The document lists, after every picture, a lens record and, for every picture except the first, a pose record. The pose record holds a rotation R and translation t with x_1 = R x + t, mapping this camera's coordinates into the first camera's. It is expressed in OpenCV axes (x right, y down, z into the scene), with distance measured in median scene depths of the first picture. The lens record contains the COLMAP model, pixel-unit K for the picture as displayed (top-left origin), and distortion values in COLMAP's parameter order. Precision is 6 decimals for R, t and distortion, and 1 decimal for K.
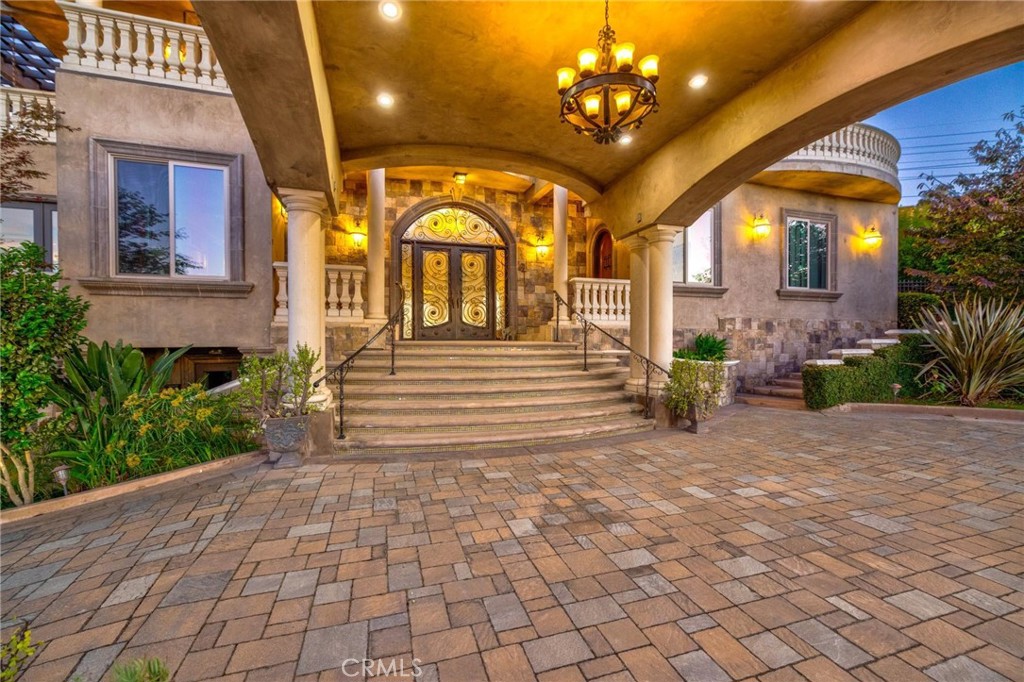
lens RADIAL K [[417.8, 0, 512.0], [0, 417.8, 341.0], [0, 0, 1]] dist [0.000166, -0.000016]
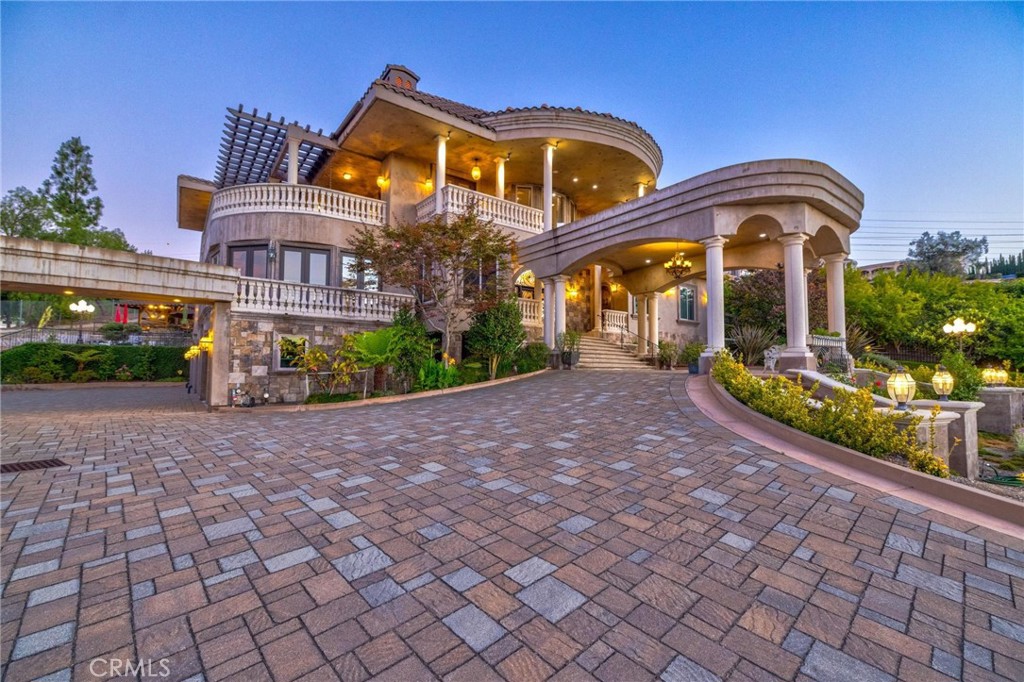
lens RADIAL K [[435.7, 0, 512.0], [0, 435.7, 341.0], [0, 0, 1]] dist [-0.000113, -0.000080]
pose [[0.943678, 0.025776, 0.329860, -1.026457], [-0.002800, 0.997547, -0.069942, 0.166684], [-0.330853, 0.065079, 0.941435, -0.928178]]
